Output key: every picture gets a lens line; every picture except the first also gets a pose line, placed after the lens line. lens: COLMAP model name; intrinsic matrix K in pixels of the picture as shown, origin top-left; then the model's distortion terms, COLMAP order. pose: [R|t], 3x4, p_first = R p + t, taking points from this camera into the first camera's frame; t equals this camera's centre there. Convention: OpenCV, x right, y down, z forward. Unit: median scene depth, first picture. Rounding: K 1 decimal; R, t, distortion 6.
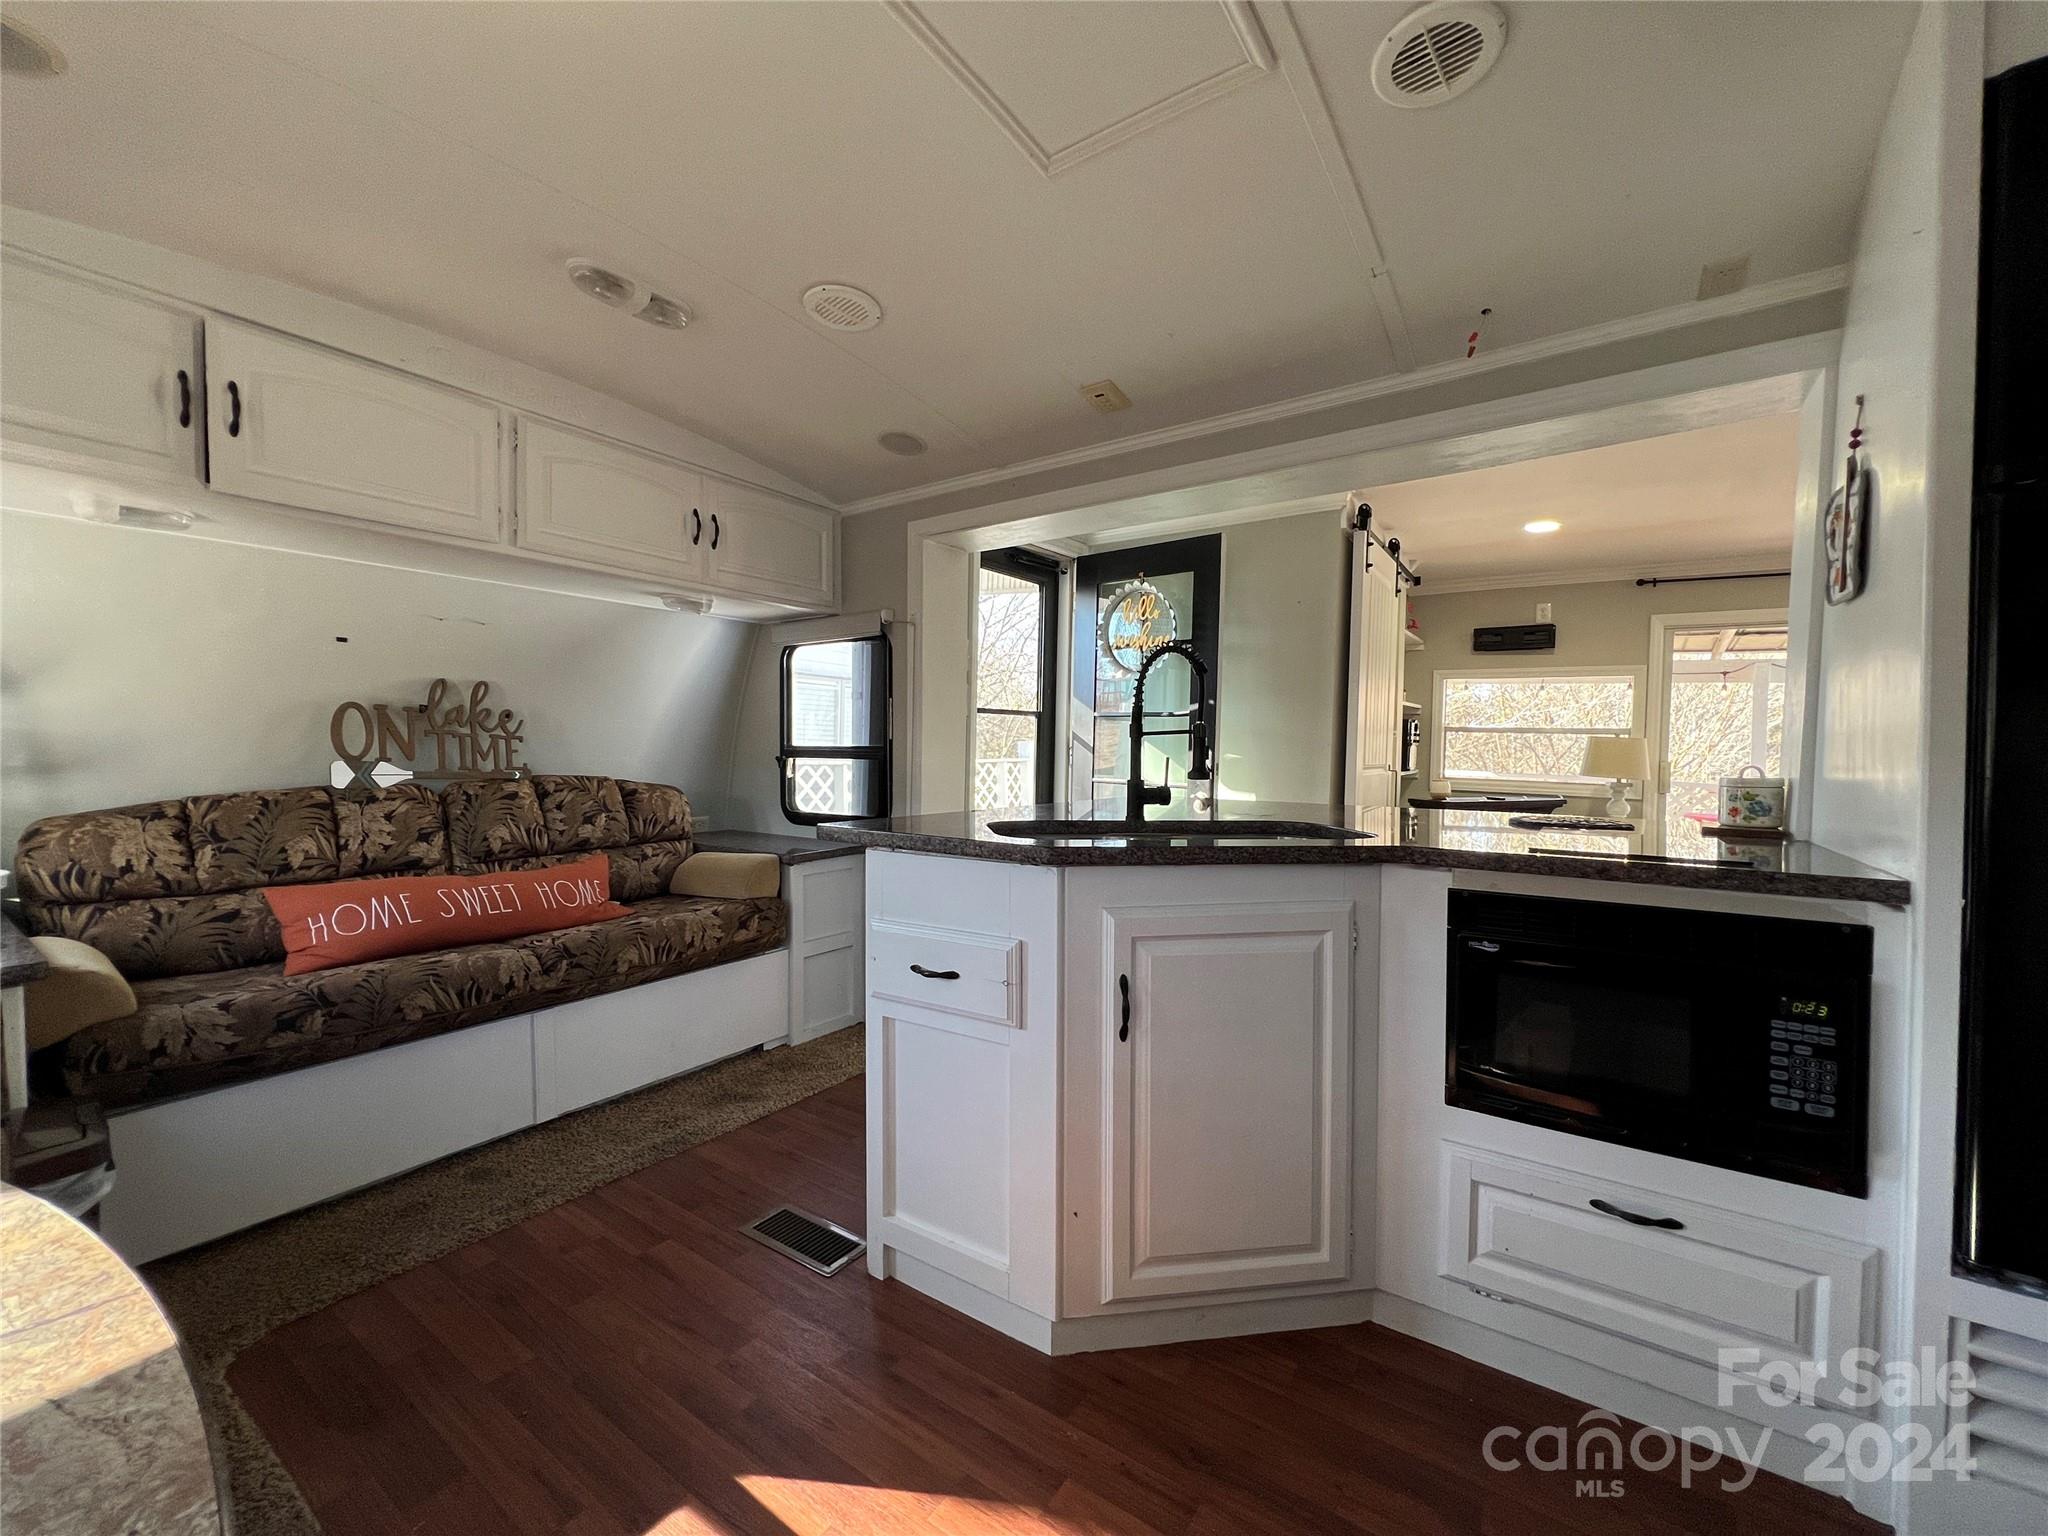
lens RADIAL K [[823.6, 0, 1020.7], [0, 823.6, 766.3], [0, 0, 1]] dist [-0.000628, 0.000289]
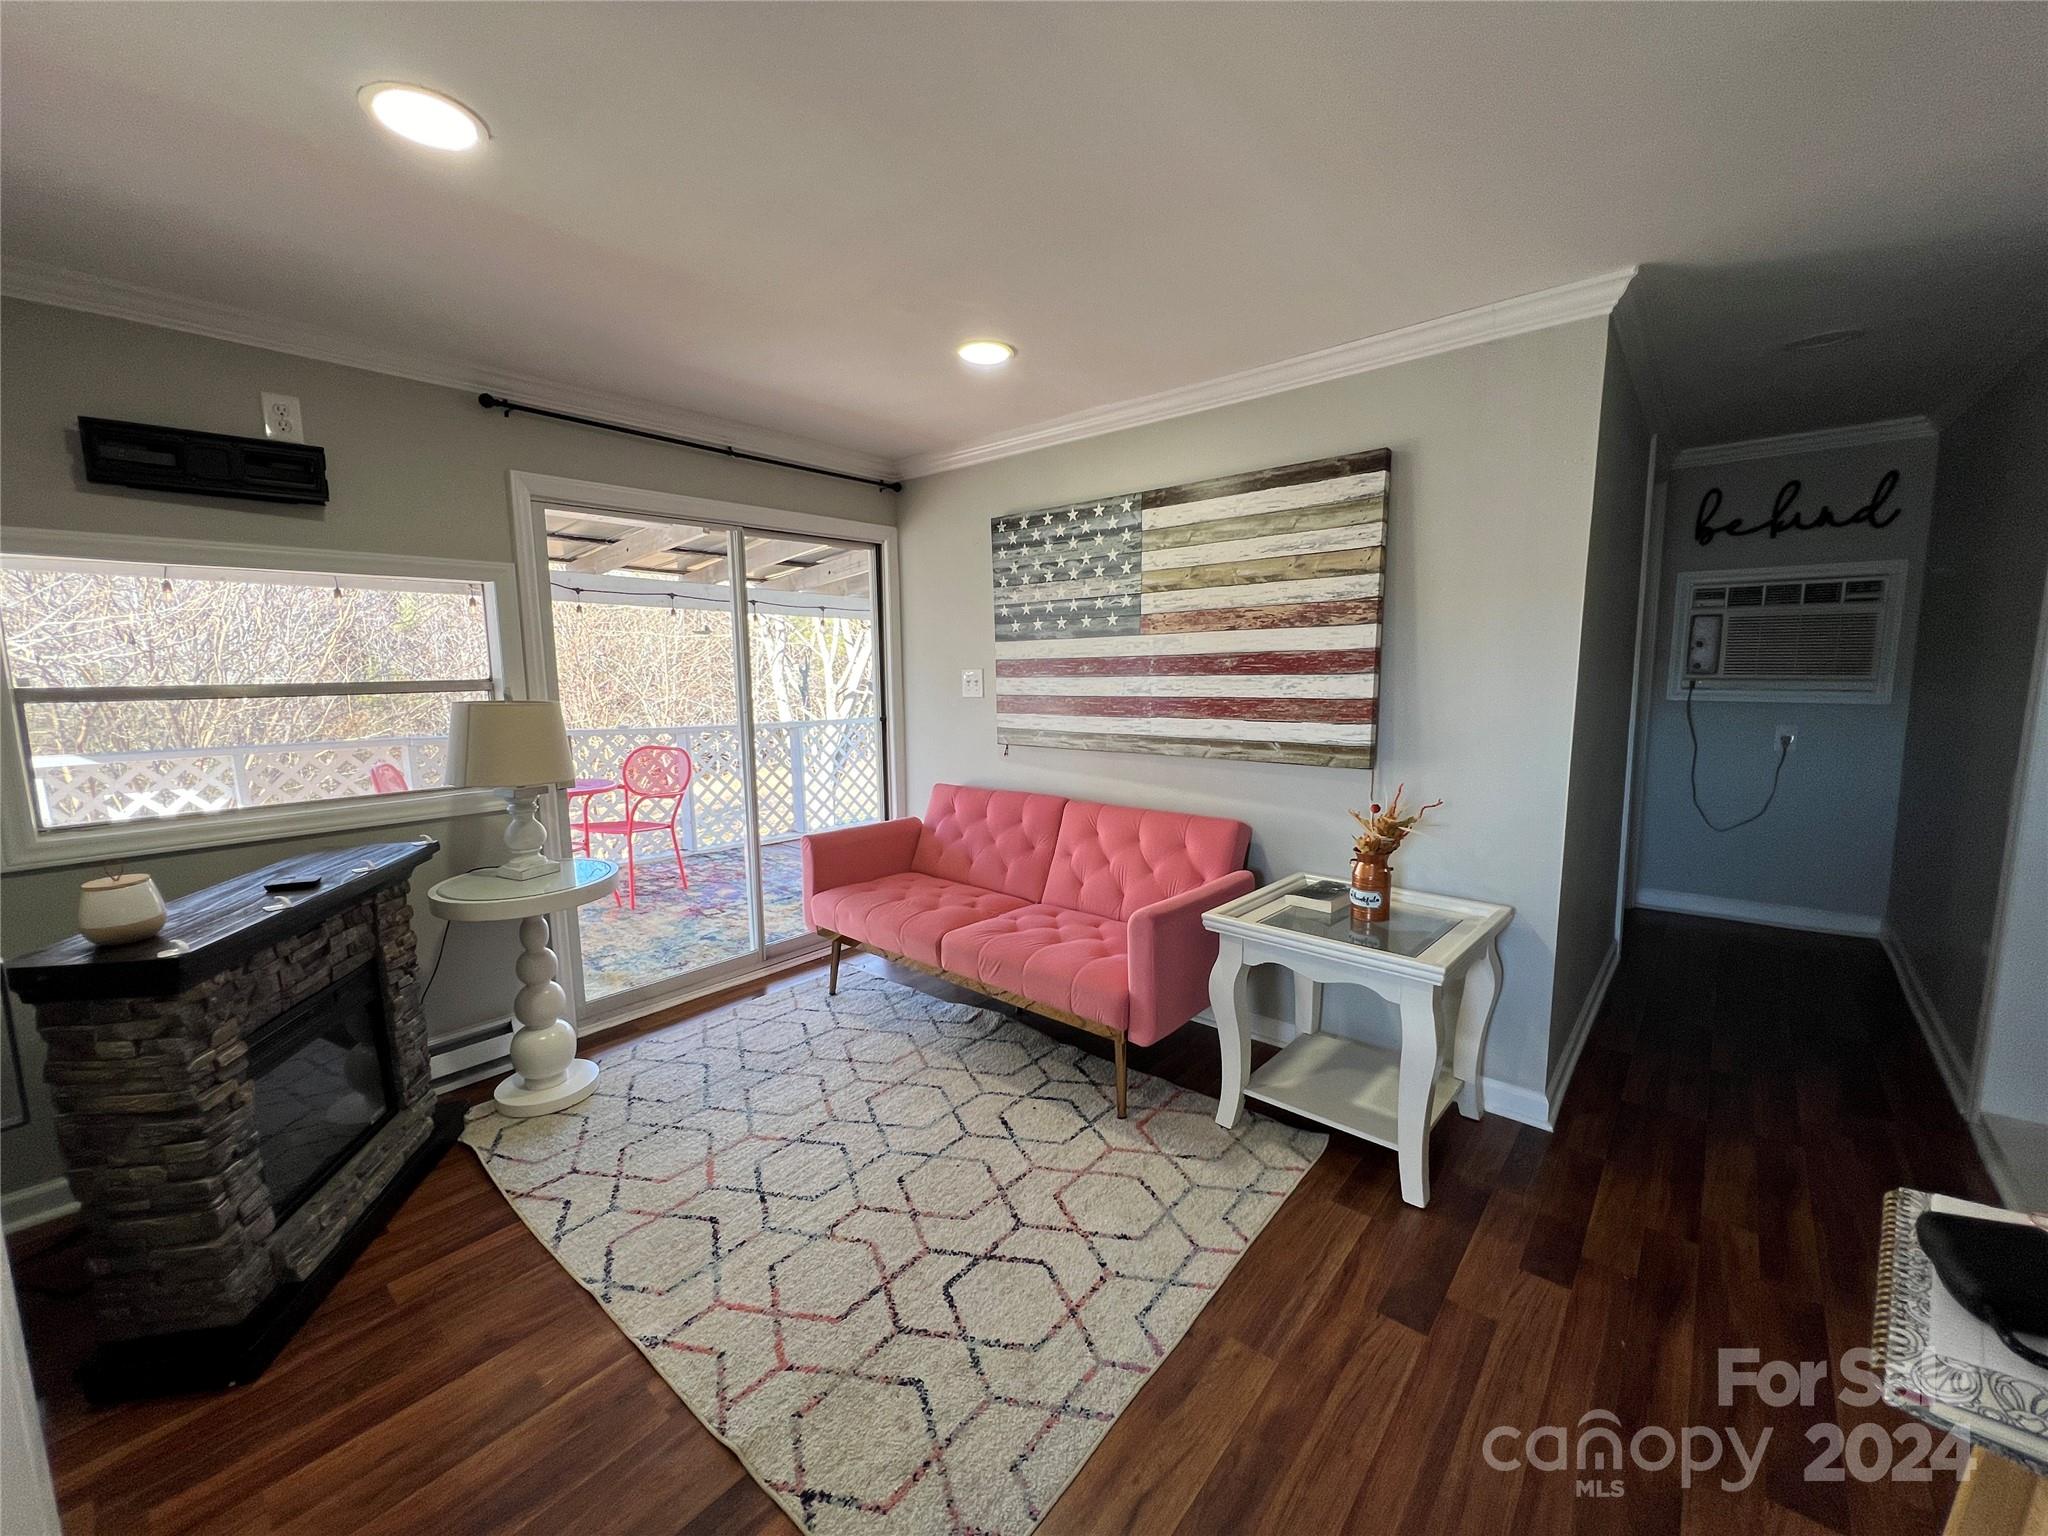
lens RADIAL K [[823.6, 0, 1024.5], [0, 823.6, 764.2], [0, 0, 1]] dist [-0.000628, 0.000289]
pose [[0.105217, -0.153258, 0.982569, 0.483078], [0.041585, 0.987867, 0.149632, -0.119279], [-0.993579, 0.025116, 0.110314, 1.230843]]
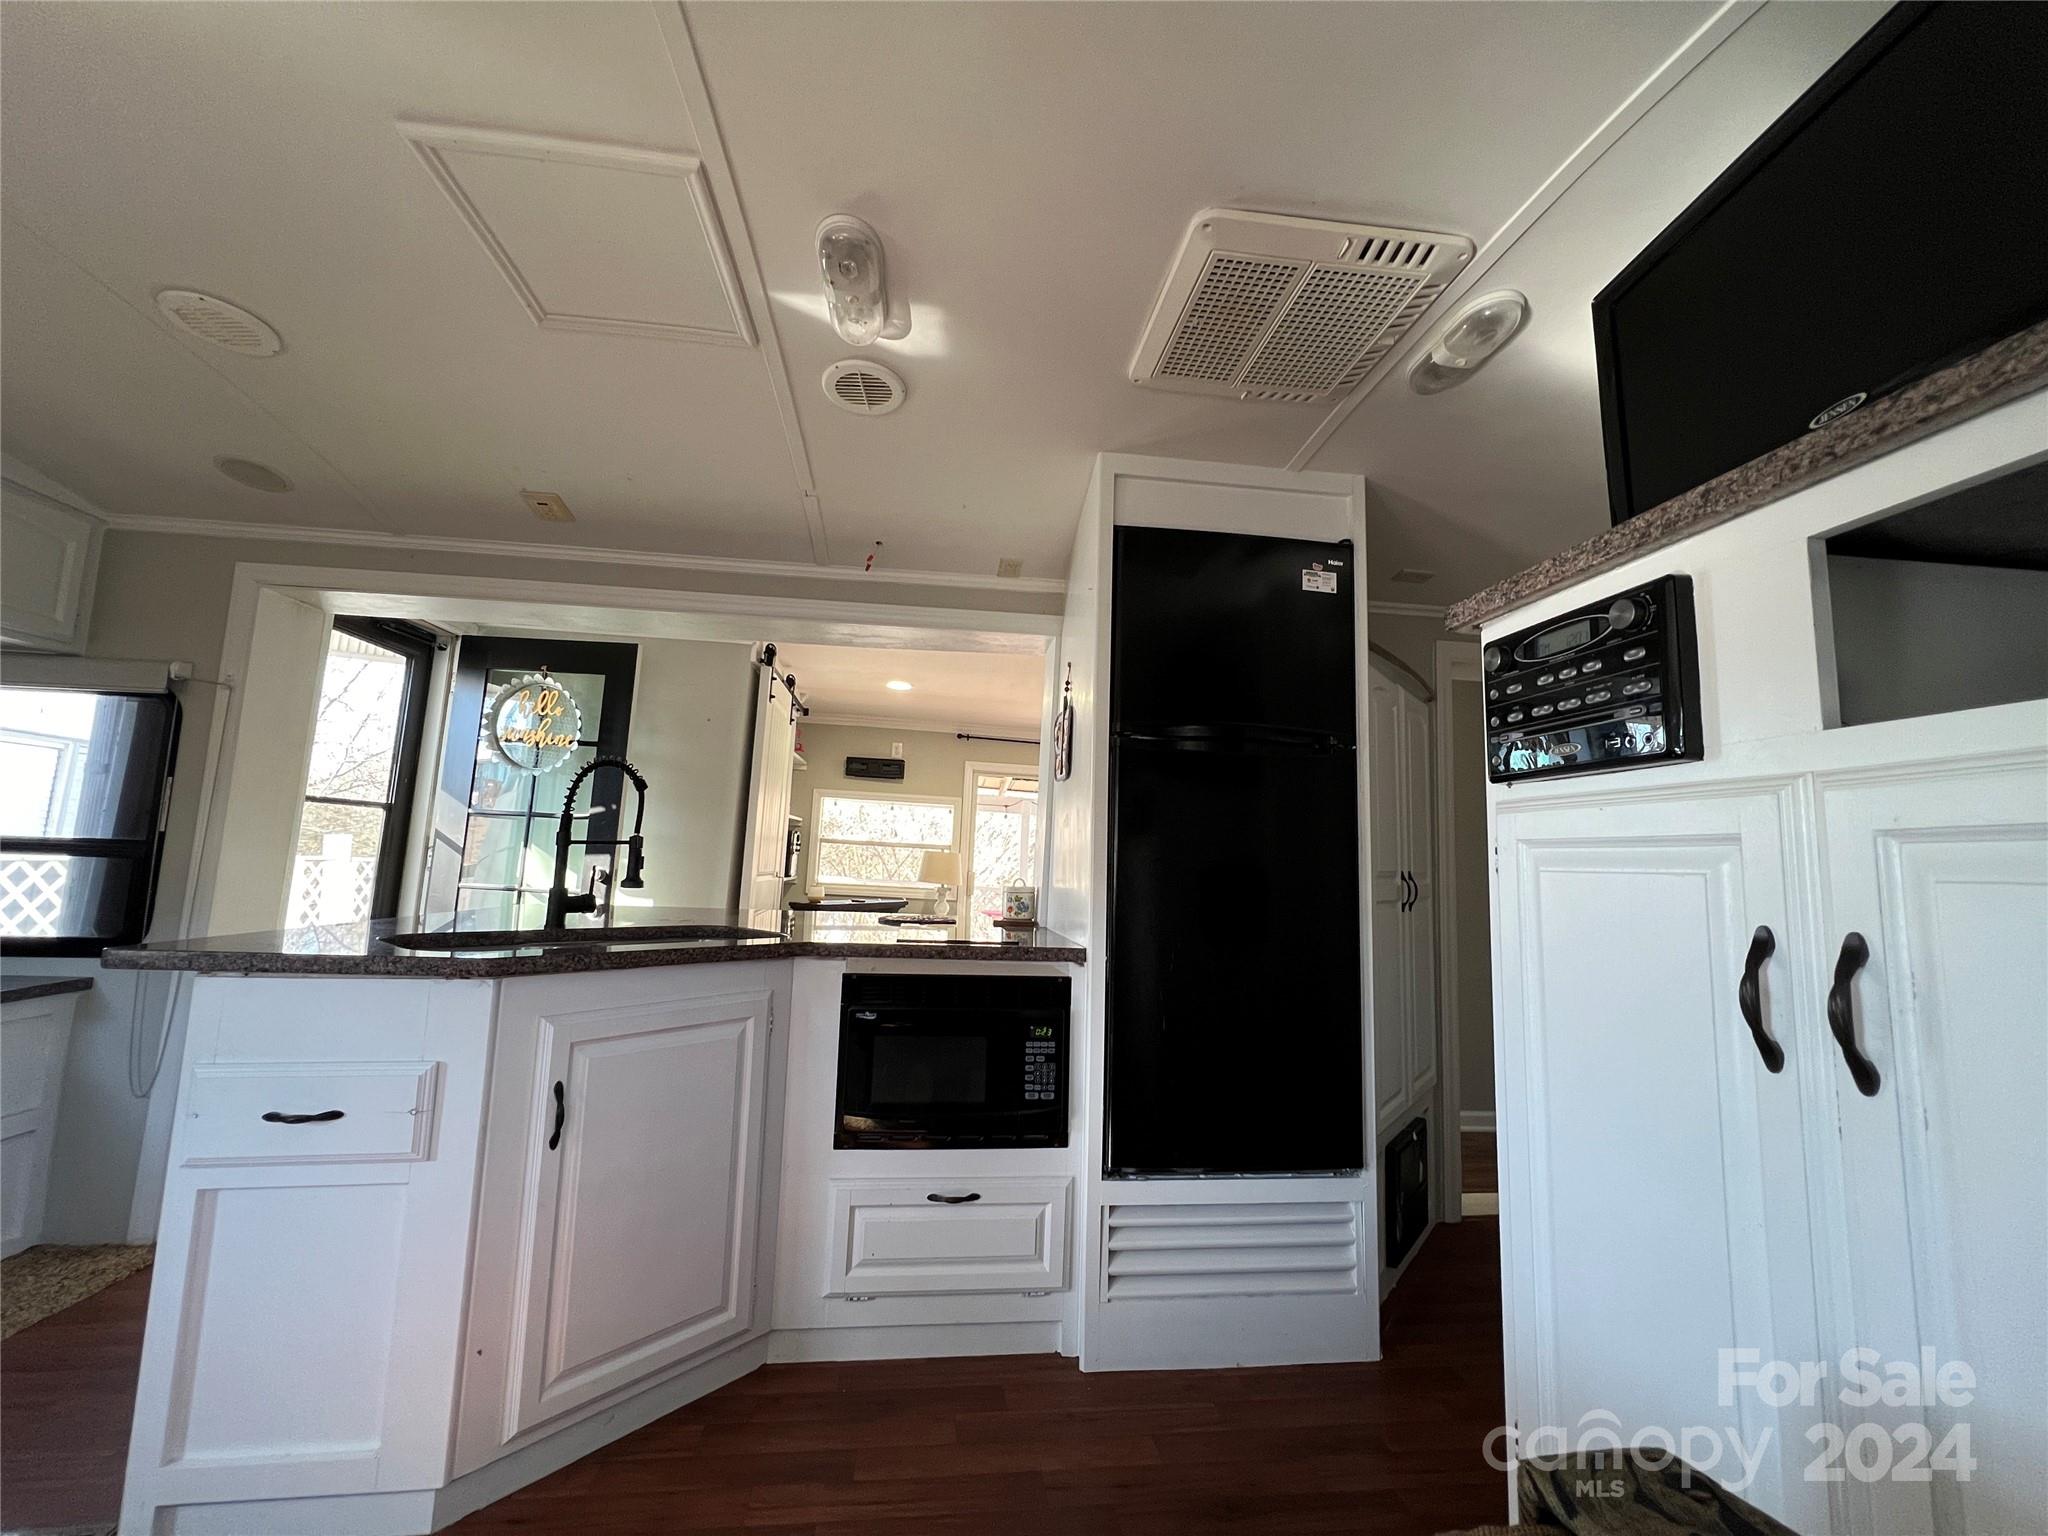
lens RADIAL K [[823.6, 0, 1021.2], [0, 823.6, 766.0], [0, 0, 1]] dist [-0.000628, 0.000289]
pose [[0.746551, 0.095771, 0.658400, -0.095197], [-0.013335, 0.991541, -0.129110, -0.007205], [-0.665195, 0.087607, 0.741512, -0.107978]]
